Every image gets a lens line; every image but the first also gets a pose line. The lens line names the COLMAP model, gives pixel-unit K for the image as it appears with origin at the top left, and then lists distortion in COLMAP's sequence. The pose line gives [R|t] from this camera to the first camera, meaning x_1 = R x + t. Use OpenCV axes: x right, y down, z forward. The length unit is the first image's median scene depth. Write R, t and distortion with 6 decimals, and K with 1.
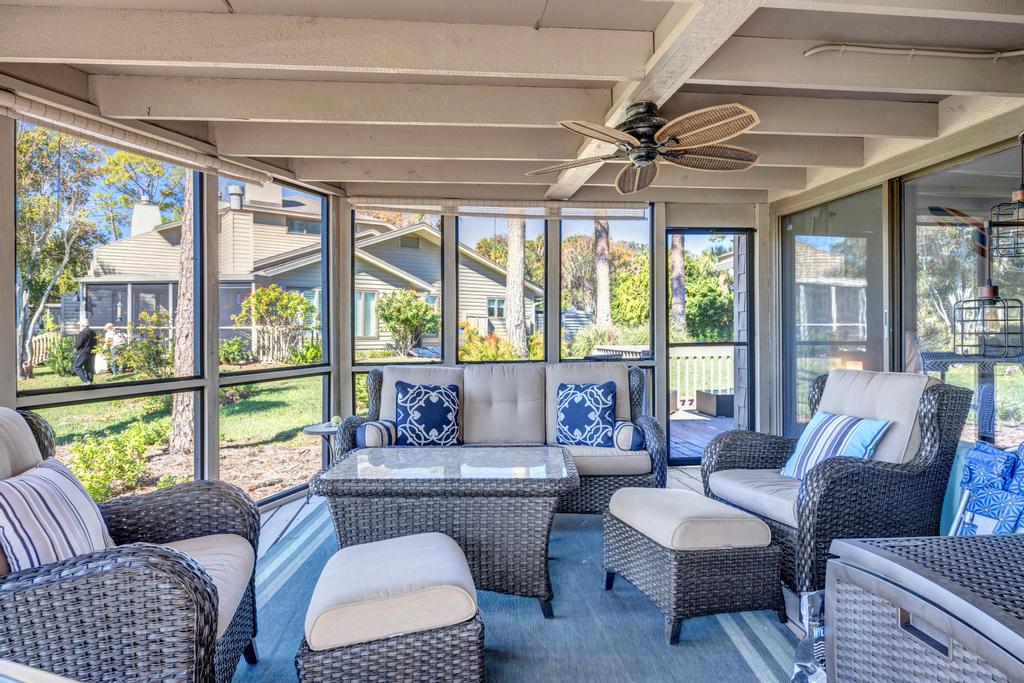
lens RADIAL K [[594.2, 0, 512.0], [0, 594.2, 341.5], [0, 0, 1]] dist [-0.019842, 0.001337]
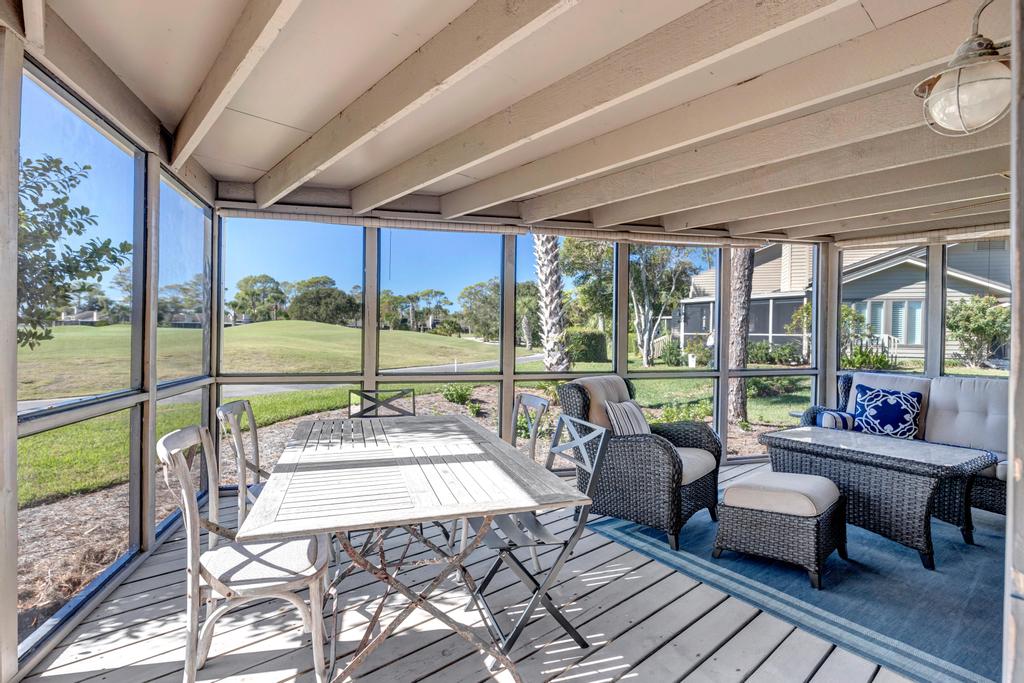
lens RADIAL K [[500.9, 0, 512.0], [0, 500.9, 341.5], [0, 0, 1]] dist [-0.002241, -0.000409]
pose [[0.565347, 0.021201, -0.824580, 0.229316], [-0.025404, 0.999643, 0.008284, -0.014217], [0.824462, 0.016264, 0.565684, -0.209072]]
